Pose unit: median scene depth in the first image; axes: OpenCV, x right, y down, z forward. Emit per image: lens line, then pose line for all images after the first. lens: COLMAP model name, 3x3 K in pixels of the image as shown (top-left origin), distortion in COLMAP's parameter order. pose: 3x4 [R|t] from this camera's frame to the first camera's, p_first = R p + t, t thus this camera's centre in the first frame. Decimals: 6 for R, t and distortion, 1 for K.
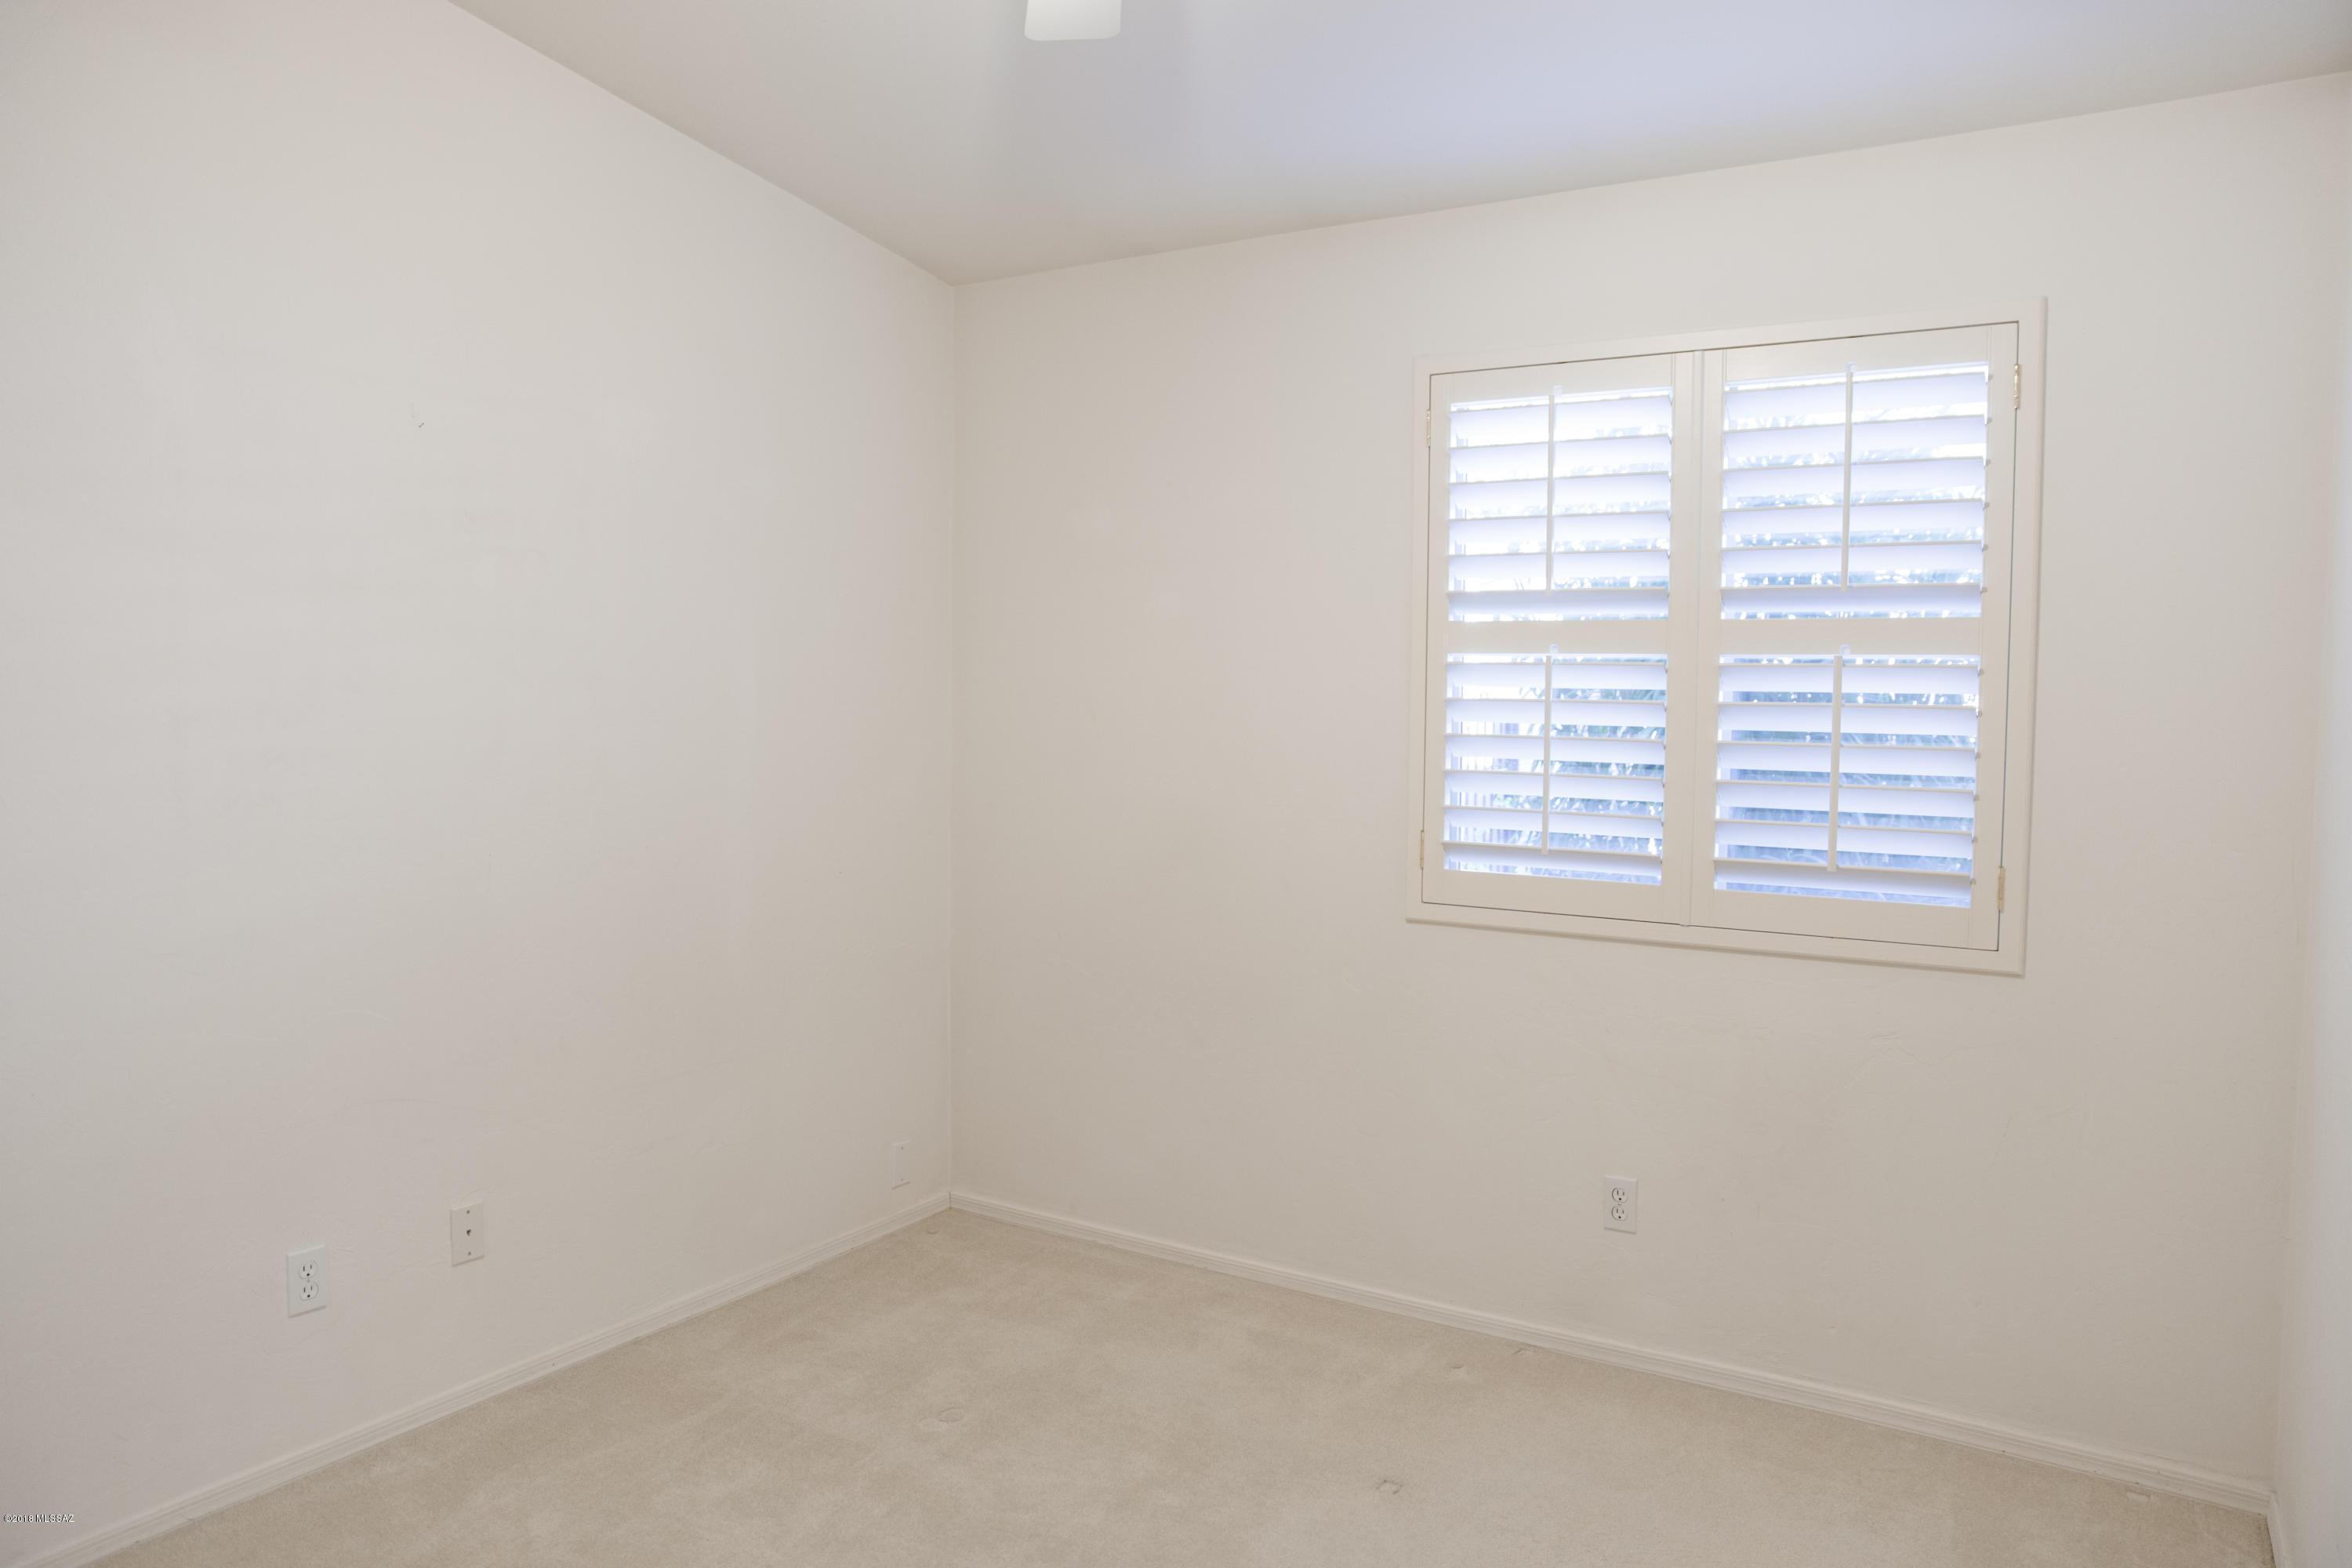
lens RADIAL K [[1645.6, 0, 1176.0], [0, 1645.6, 784.0], [0, 0, 1]] dist [-0.097973, 0.091357]
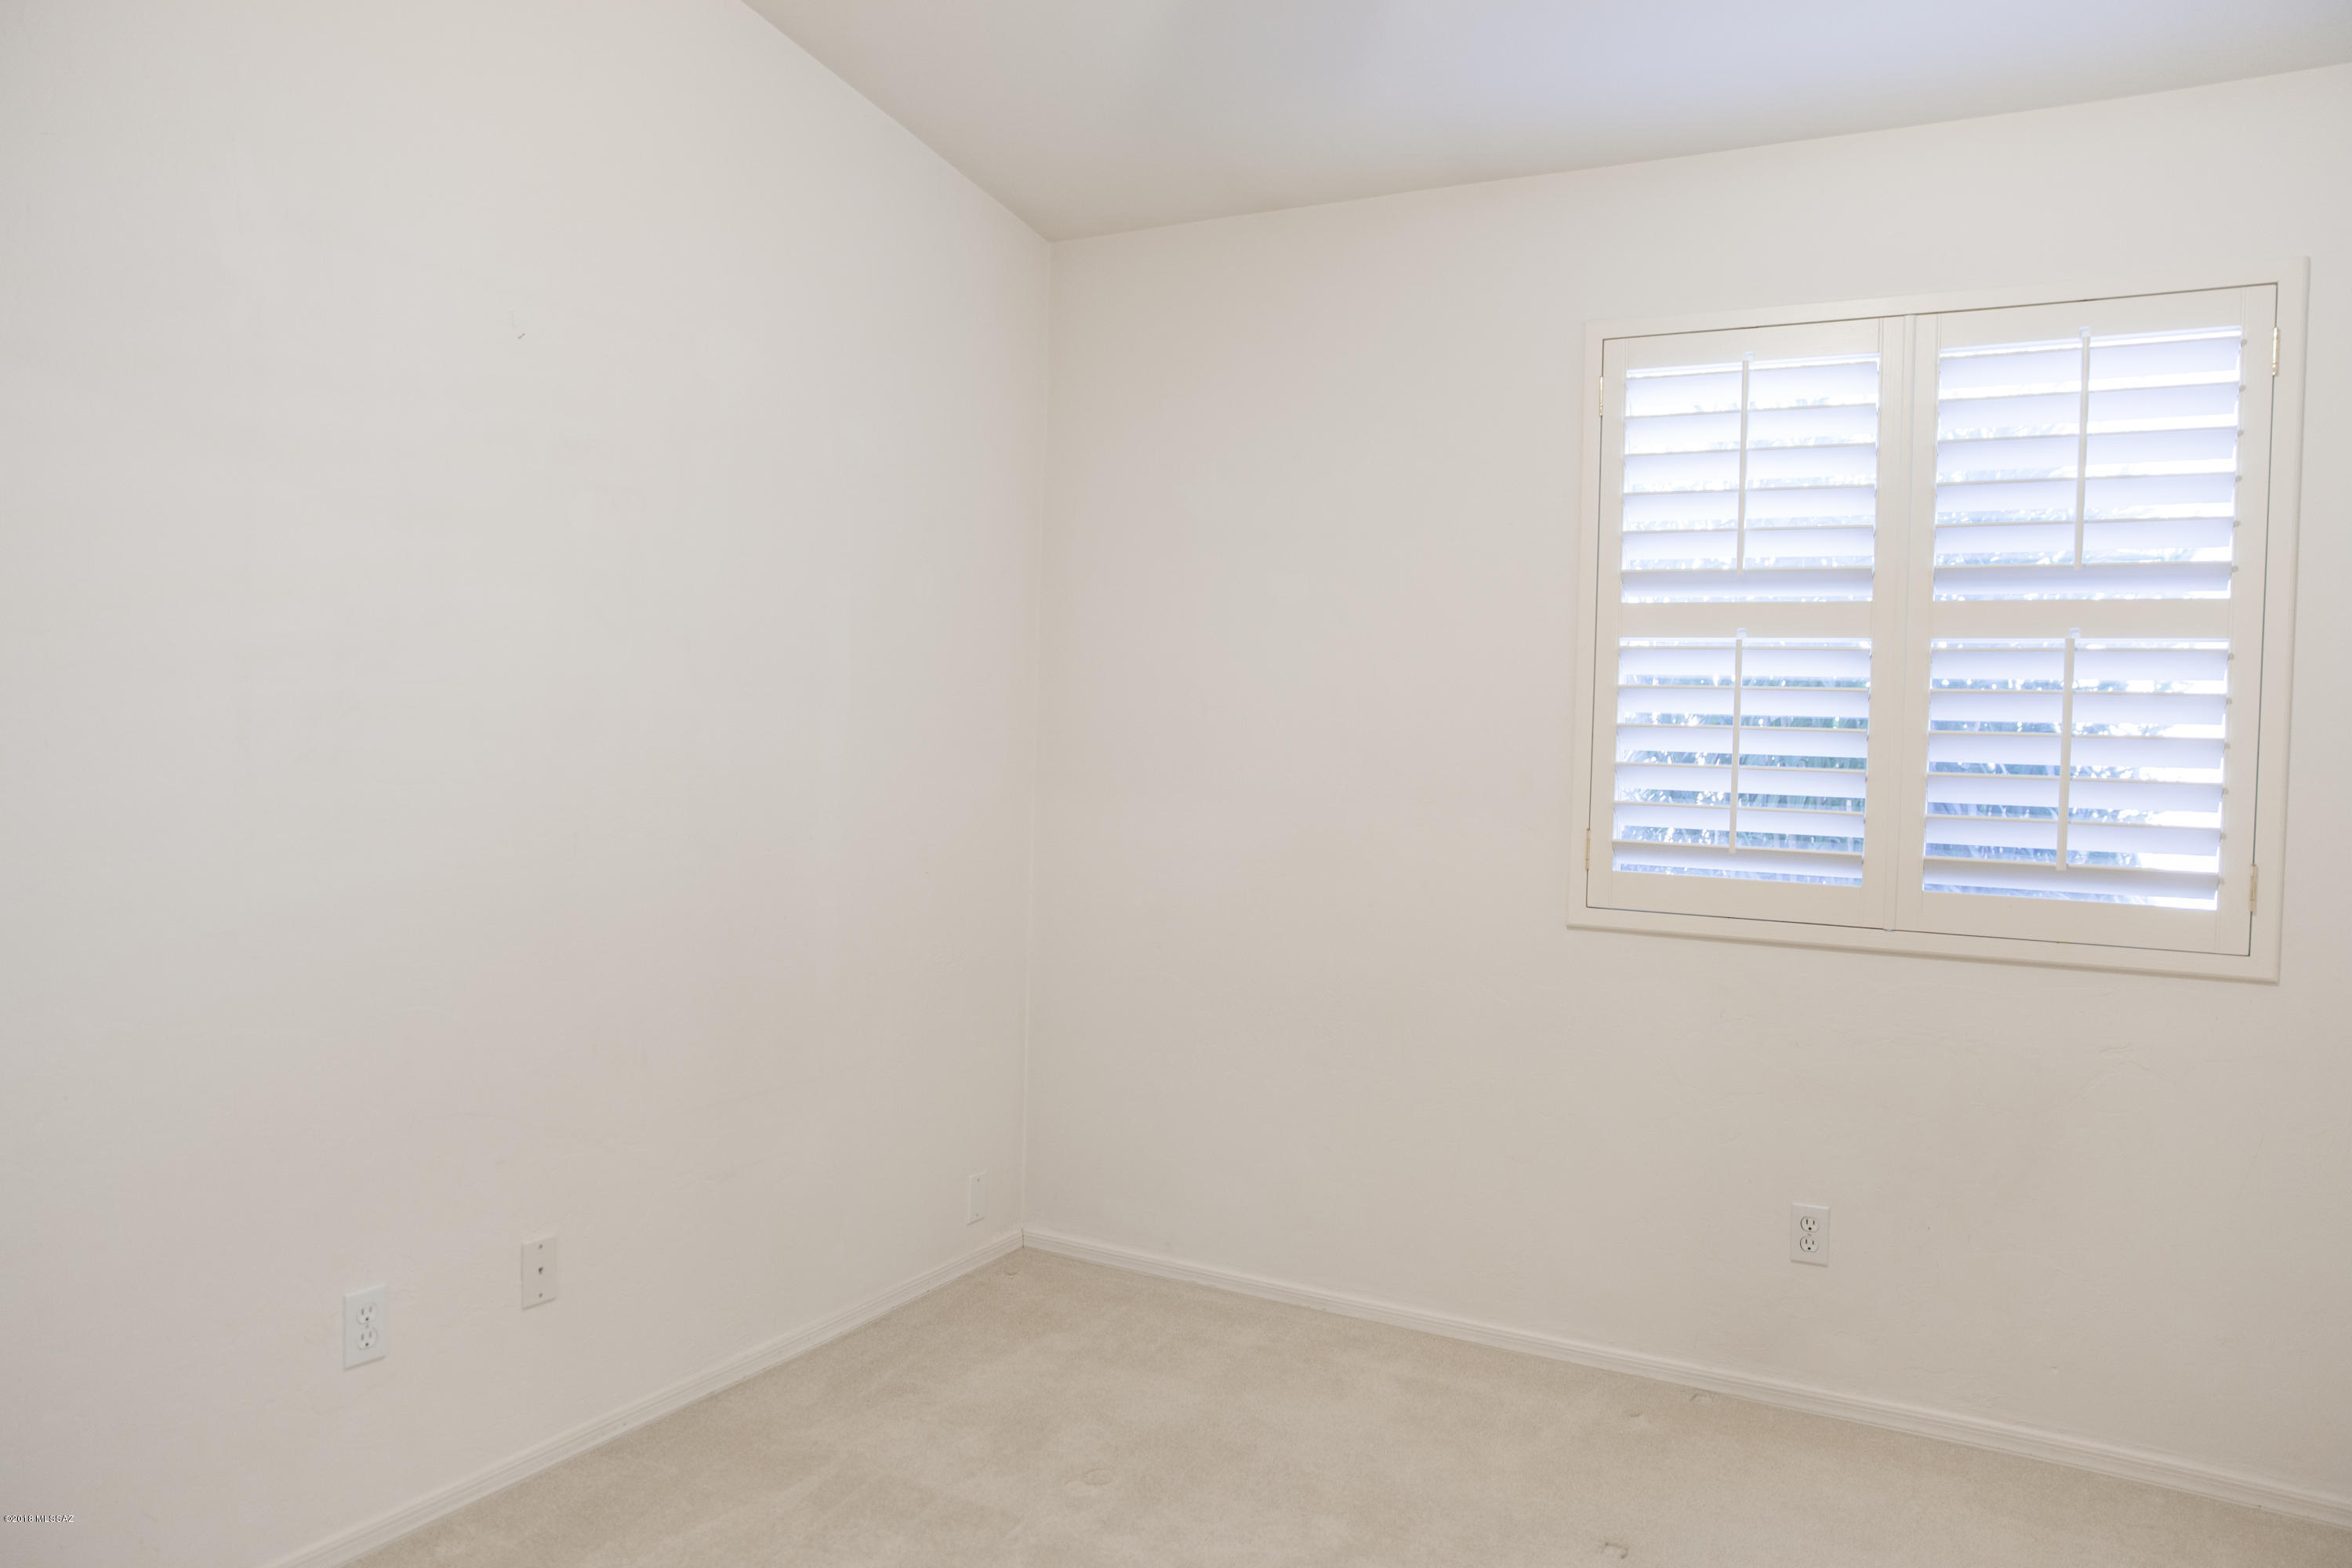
lens RADIAL K [[1645.6, 0, 1176.0], [0, 1645.6, 784.0], [0, 0, 1]] dist [-0.097973, 0.091357]
pose [[0.997804, 0.016920, 0.064033, -0.152749], [-0.014923, 0.999391, -0.031530, 0.038504], [-0.064528, 0.030505, 0.997450, 0.103856]]
